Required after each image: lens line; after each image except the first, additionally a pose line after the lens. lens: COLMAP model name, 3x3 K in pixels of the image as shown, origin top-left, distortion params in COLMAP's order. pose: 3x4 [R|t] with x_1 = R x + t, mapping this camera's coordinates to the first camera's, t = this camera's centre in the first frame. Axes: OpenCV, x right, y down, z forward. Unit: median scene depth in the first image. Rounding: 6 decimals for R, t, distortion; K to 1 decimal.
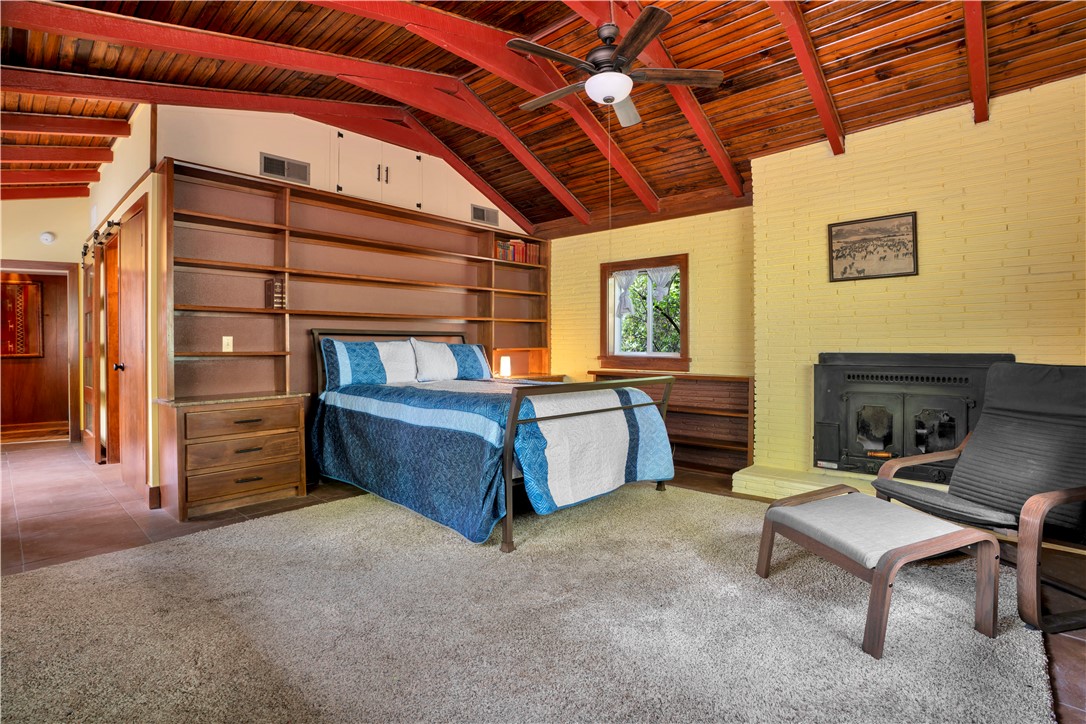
lens RADIAL K [[502.5, 0, 545.2], [0, 502.5, 352.0], [0, 0, 1]] dist [-0.044358, -0.000240]
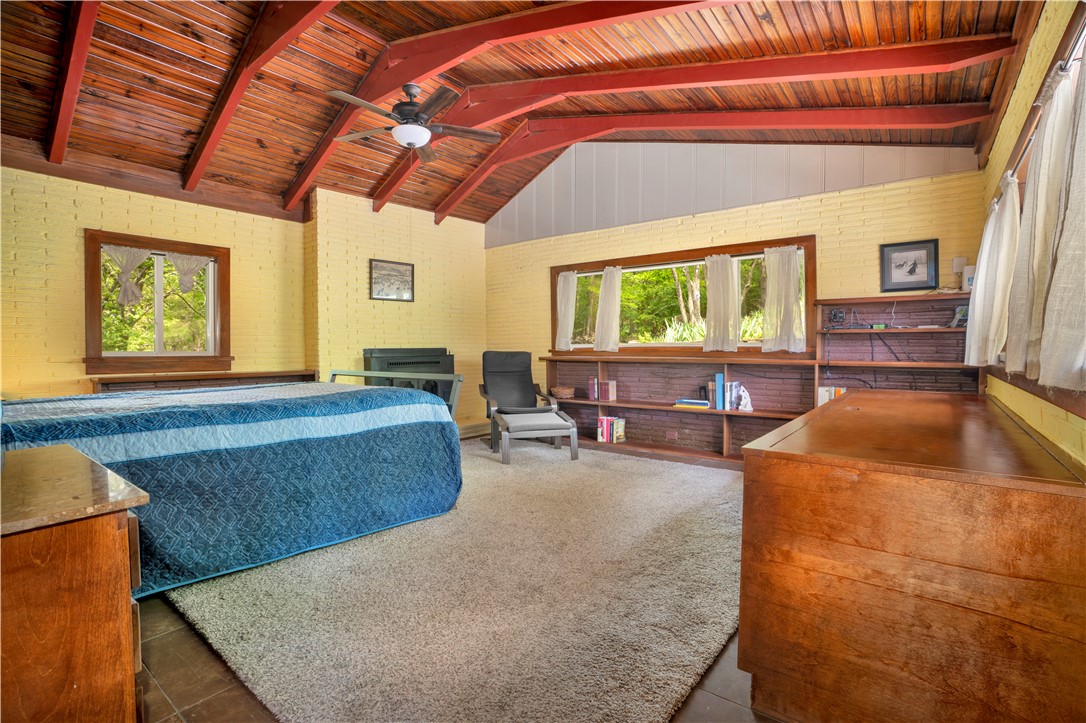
lens RADIAL K [[502.5, 0, 548.1], [0, 502.5, 351.9], [0, 0, 1]] dist [-0.044358, -0.000240]
pose [[-0.049560, -0.011512, 0.998705, -0.900235], [0.013135, 0.999840, 0.012177, 0.000352], [-0.998685, 0.013722, -0.049401, 0.564080]]
